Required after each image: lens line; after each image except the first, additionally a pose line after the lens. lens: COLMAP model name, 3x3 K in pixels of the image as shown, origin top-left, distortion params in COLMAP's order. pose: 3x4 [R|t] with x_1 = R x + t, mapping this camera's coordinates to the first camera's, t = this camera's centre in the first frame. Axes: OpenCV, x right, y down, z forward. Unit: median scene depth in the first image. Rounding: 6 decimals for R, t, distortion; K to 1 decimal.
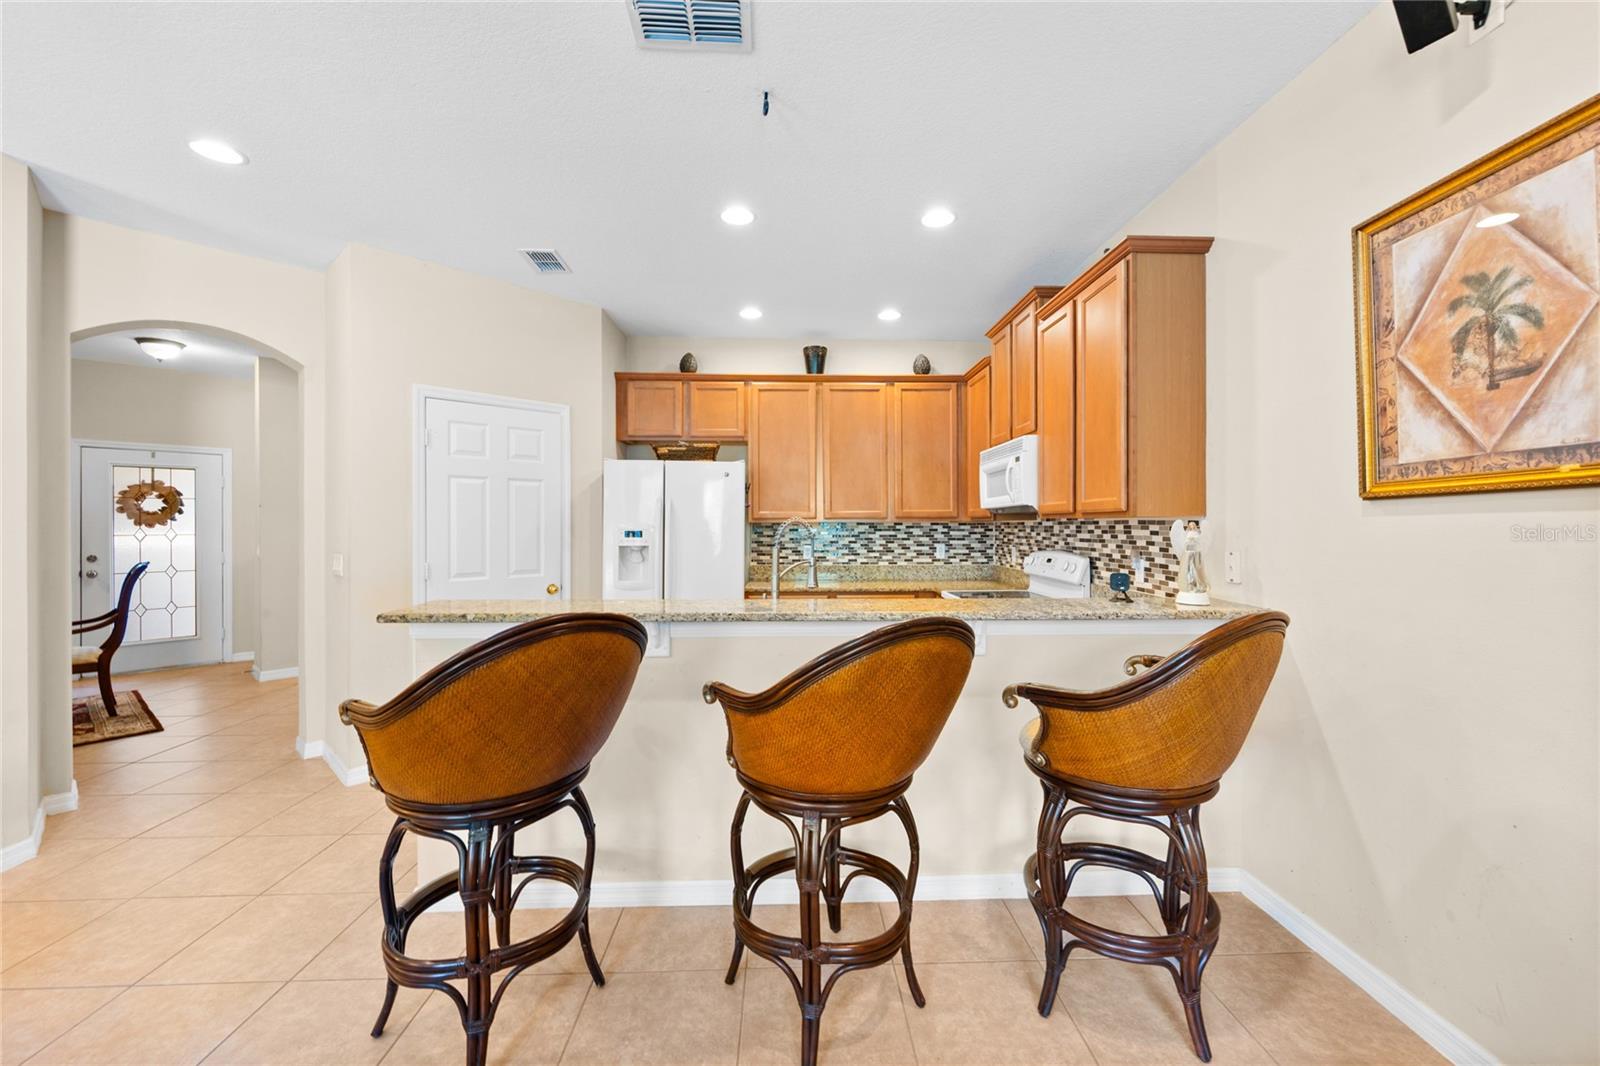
lens RADIAL K [[601.0, 0, 818.4], [0, 601.0, 526.1], [0, 0, 1]] dist [0.001305, 0.000101]
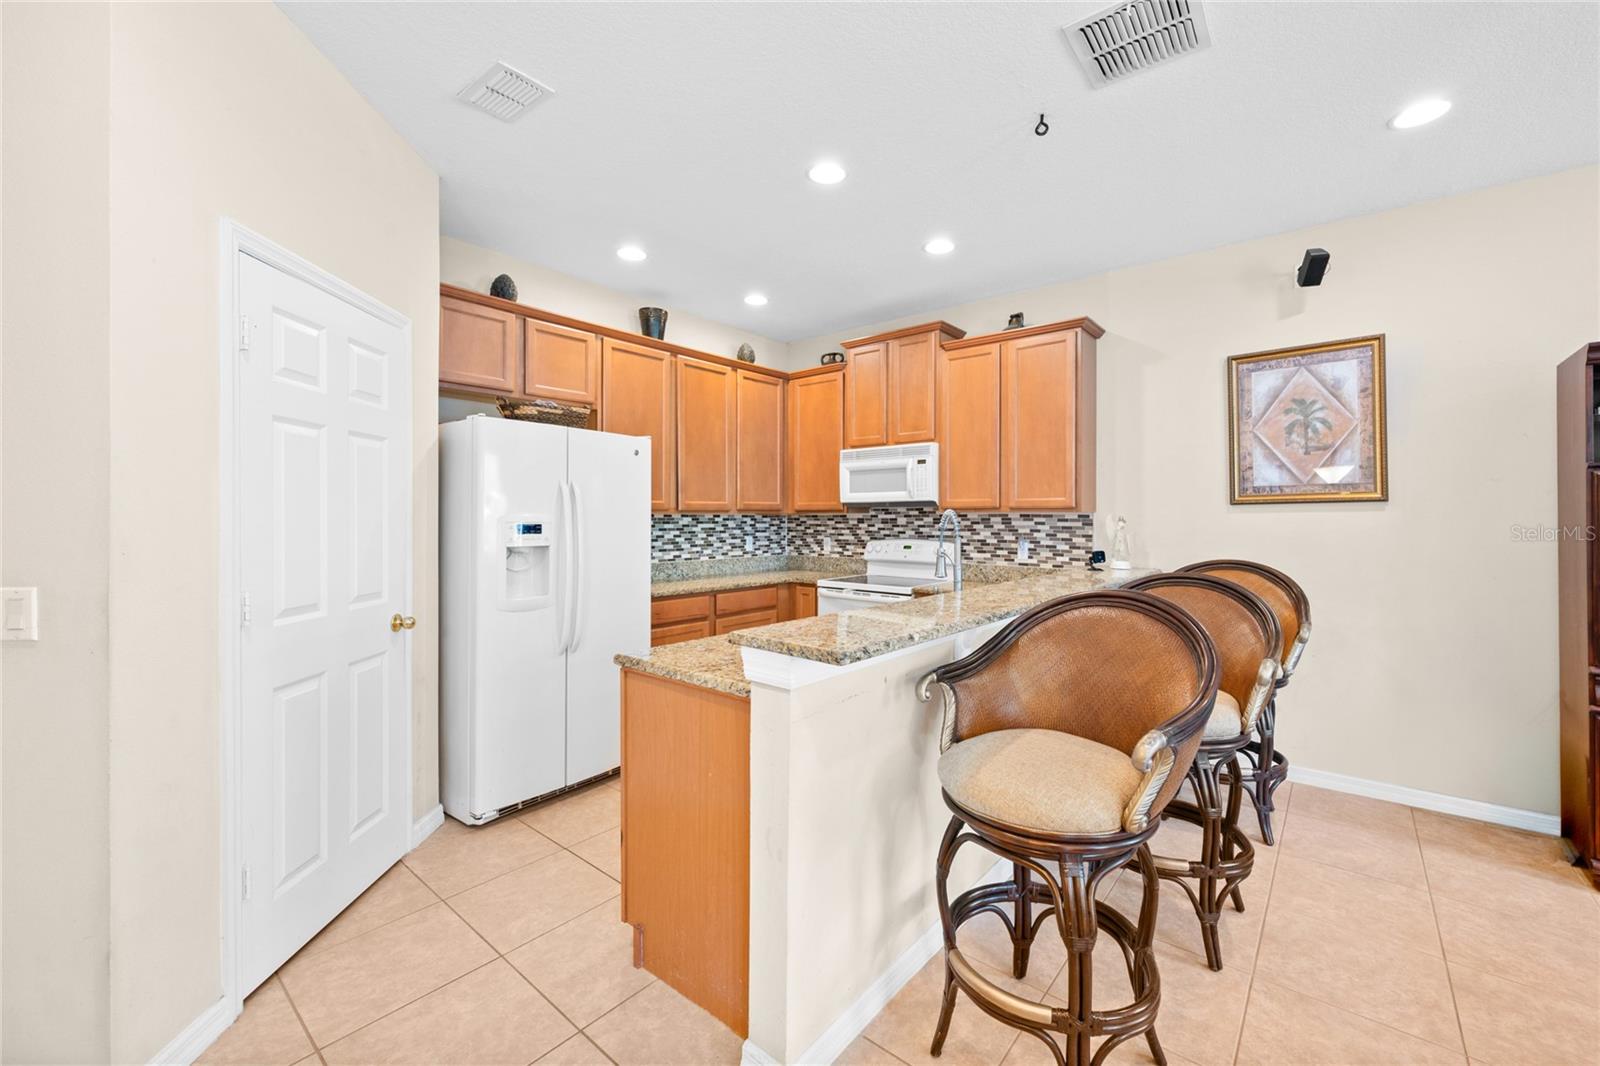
lens RADIAL K [[627.0, 0, 806.1], [0, 627.0, 526.2], [0, 0, 1]] dist [0.001022, -0.000048]
pose [[0.679008, -0.007637, 0.734091, -0.666073], [-0.000962, 0.999936, 0.011293, 0.001528], [-0.734130, -0.008374, 0.678957, 0.303041]]
